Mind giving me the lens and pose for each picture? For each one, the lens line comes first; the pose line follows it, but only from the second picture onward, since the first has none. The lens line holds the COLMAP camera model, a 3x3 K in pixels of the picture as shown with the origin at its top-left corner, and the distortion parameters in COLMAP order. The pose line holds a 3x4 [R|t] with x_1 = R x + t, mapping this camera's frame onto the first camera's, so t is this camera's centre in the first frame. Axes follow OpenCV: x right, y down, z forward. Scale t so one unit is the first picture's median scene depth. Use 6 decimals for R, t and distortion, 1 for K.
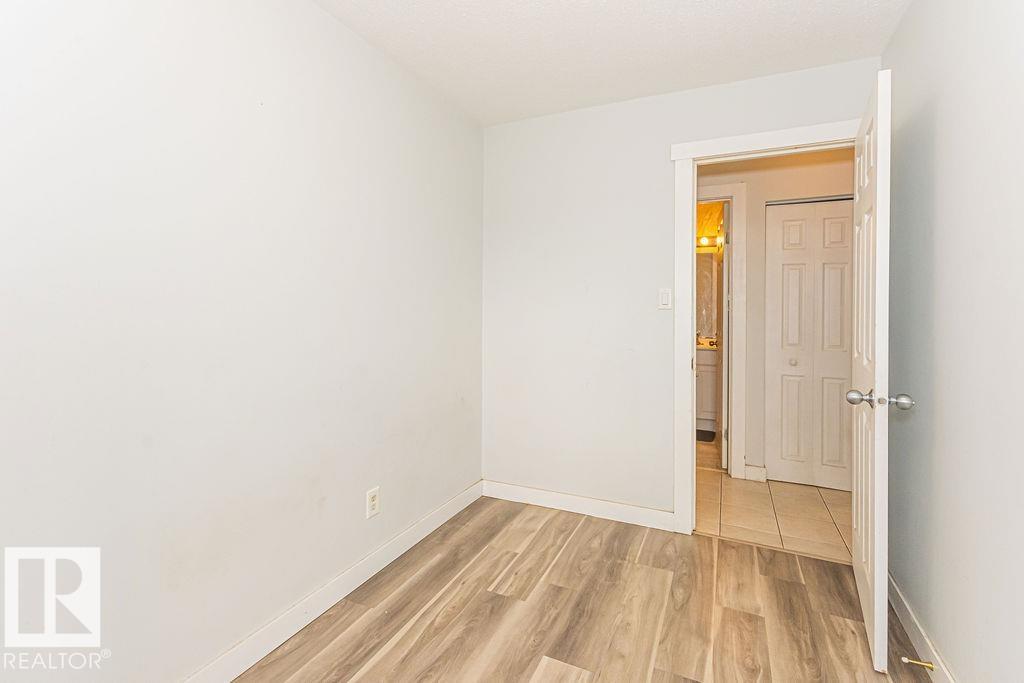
lens RADIAL K [[461.5, 0, 509.2], [0, 461.5, 313.7], [0, 0, 1]] dist [0.007766, 0.000475]
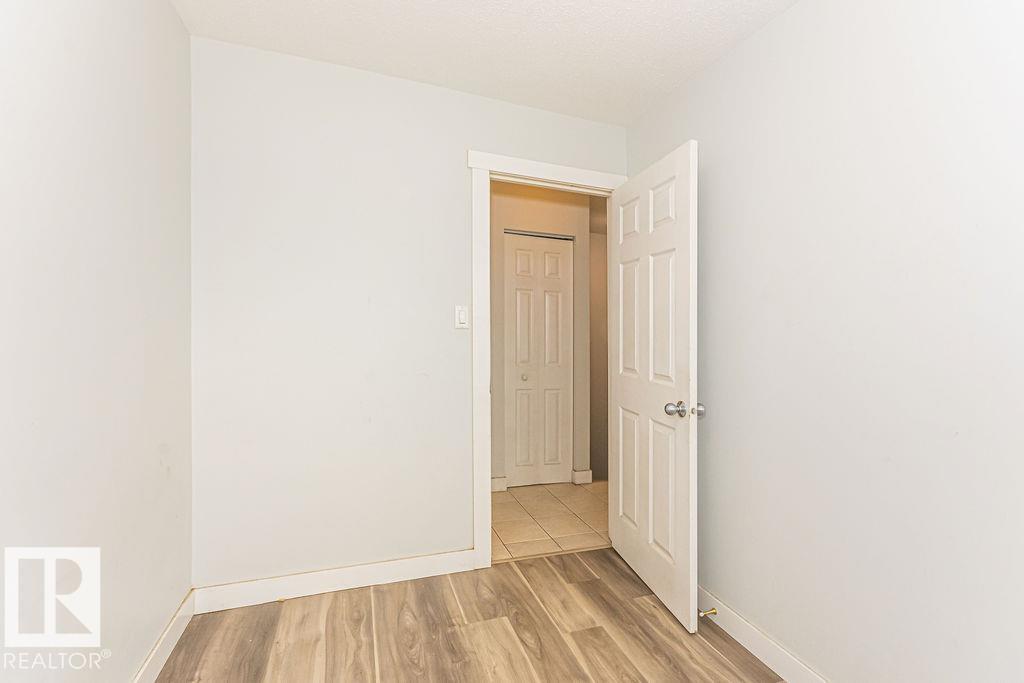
lens RADIAL K [[461.5, 0, 516.9], [0, 461.5, 334.8], [0, 0, 1]] dist [0.007766, 0.000475]
pose [[0.705758, 0.011159, 0.708365, -0.264292], [-0.021983, 0.999739, 0.006153, -0.005918], [-0.708112, -0.019915, 0.705819, 0.321398]]
